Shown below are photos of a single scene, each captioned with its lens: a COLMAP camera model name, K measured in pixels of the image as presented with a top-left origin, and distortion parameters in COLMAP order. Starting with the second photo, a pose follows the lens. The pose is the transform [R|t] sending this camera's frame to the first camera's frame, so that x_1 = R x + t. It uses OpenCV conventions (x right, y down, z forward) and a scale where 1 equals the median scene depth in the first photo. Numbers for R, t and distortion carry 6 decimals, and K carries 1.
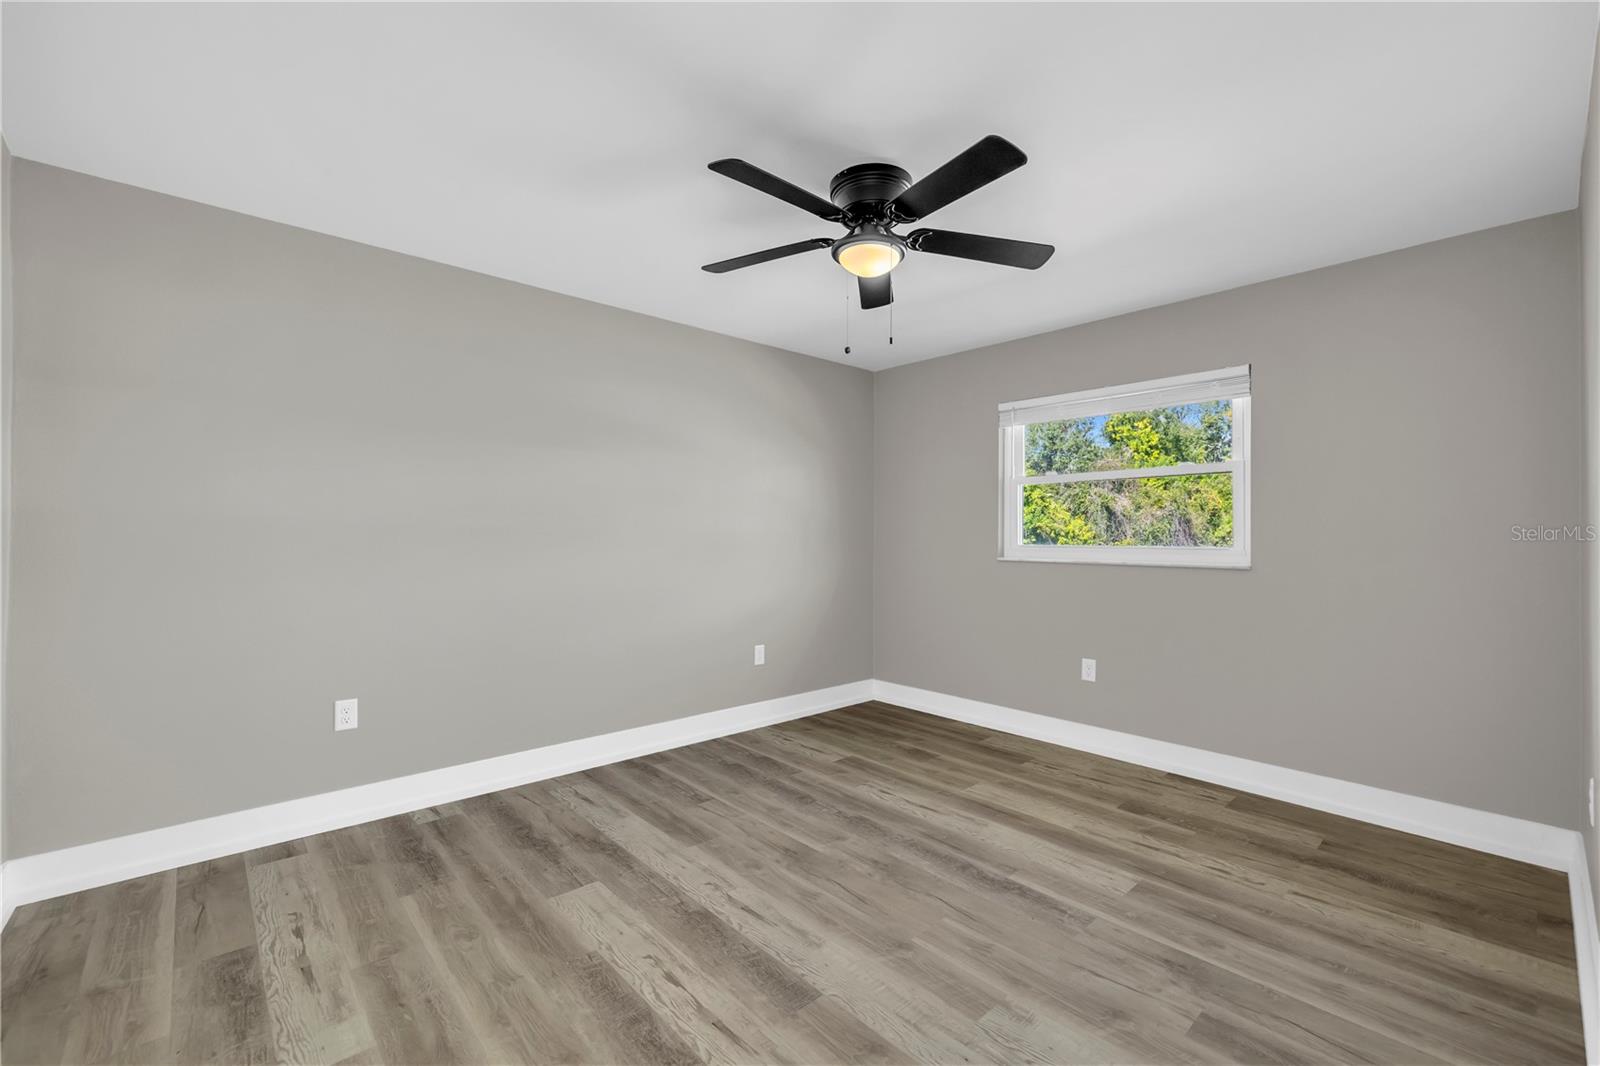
lens RADIAL K [[670.1, 0, 797.5], [0, 670.1, 527.3], [0, 0, 1]] dist [-0.000828, 0.000522]
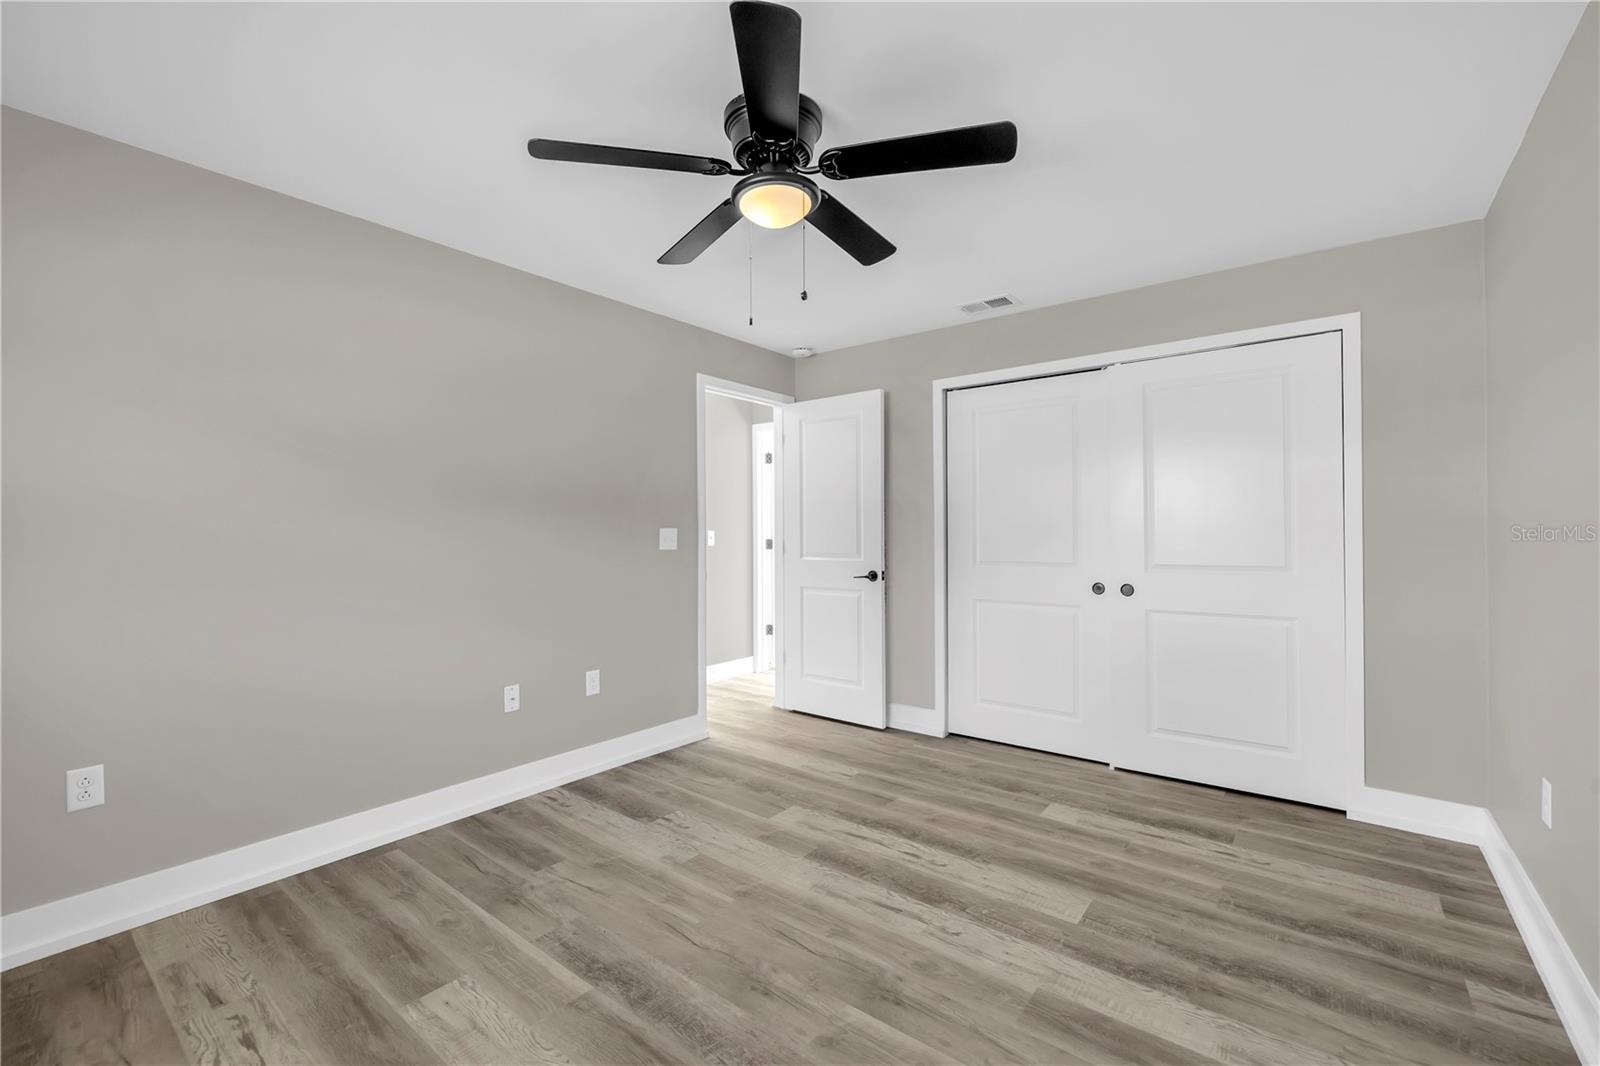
lens RADIAL K [[670.1, 0, 797.5], [0, 670.1, 527.3], [0, 0, 1]] dist [-0.000828, 0.000522]
pose [[-0.986240, -0.005053, -0.165245, 0.231272], [-0.001268, 0.999735, -0.023005, 0.023654], [0.165317, -0.022479, -0.985984, 1.938593]]
